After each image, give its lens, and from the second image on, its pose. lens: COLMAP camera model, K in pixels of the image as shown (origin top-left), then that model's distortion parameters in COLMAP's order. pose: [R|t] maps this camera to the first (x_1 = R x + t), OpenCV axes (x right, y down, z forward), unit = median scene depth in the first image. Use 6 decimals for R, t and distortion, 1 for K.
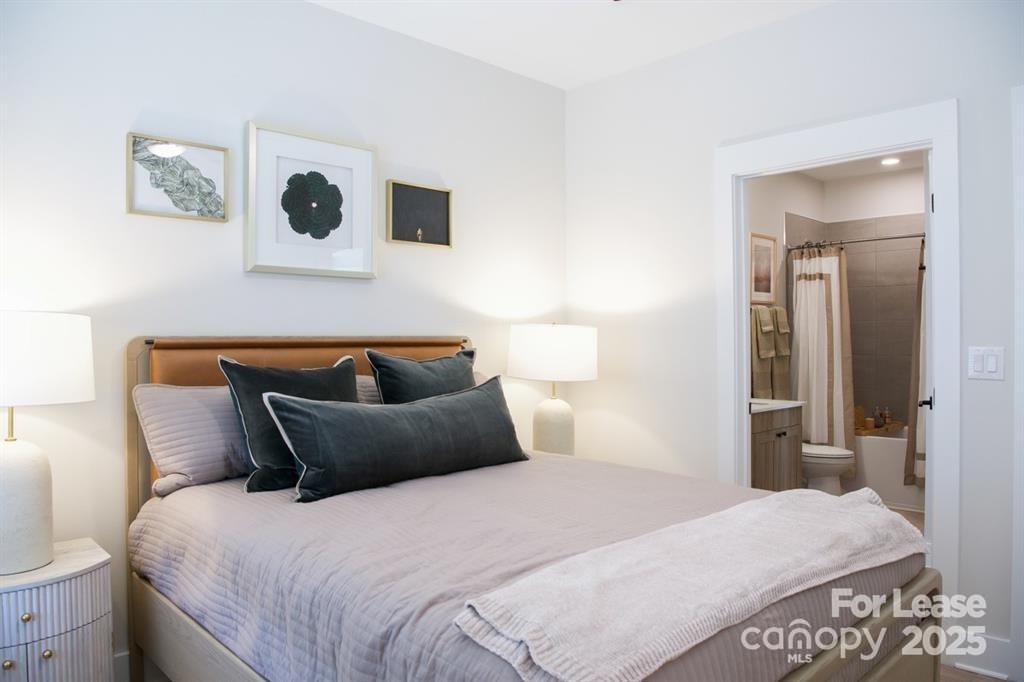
lens RADIAL K [[721.9, 0, 512.0], [0, 721.9, 341.0], [0, 0, 1]] dist [-0.070166, -0.003235]
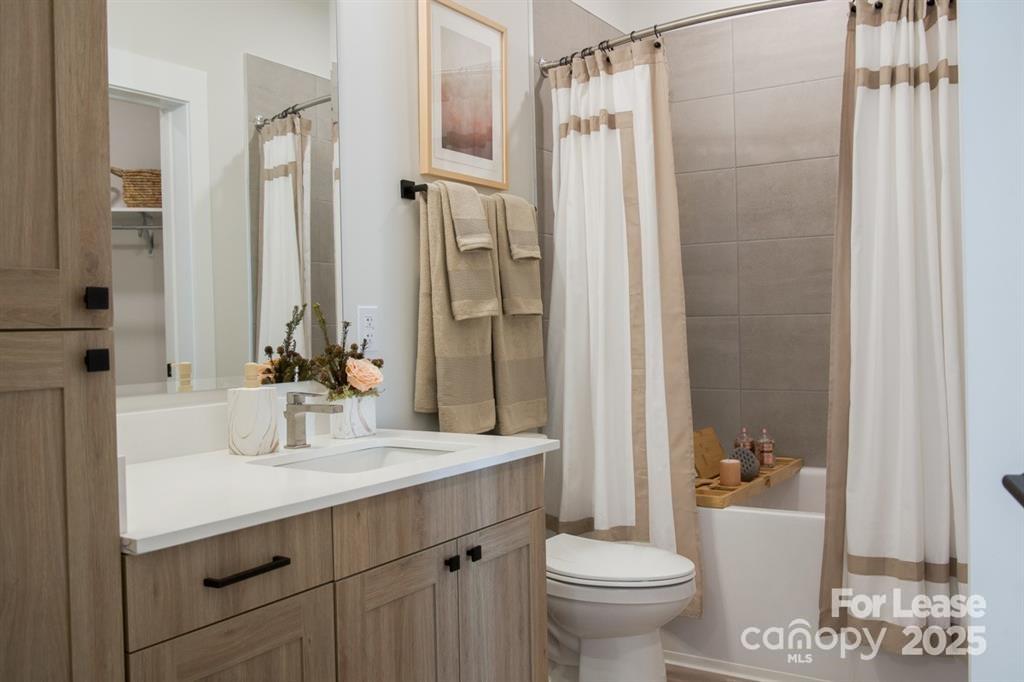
lens RADIAL K [[904.8, 0, 511.1], [0, 904.8, 322.7], [0, 0, 1]] dist [-0.009112, -0.000542]
pose [[0.970368, -0.017534, 0.240996, 0.250384], [0.018839, 0.999818, -0.003112, 0.026674], [-0.240898, 0.007560, 0.970521, 0.508918]]
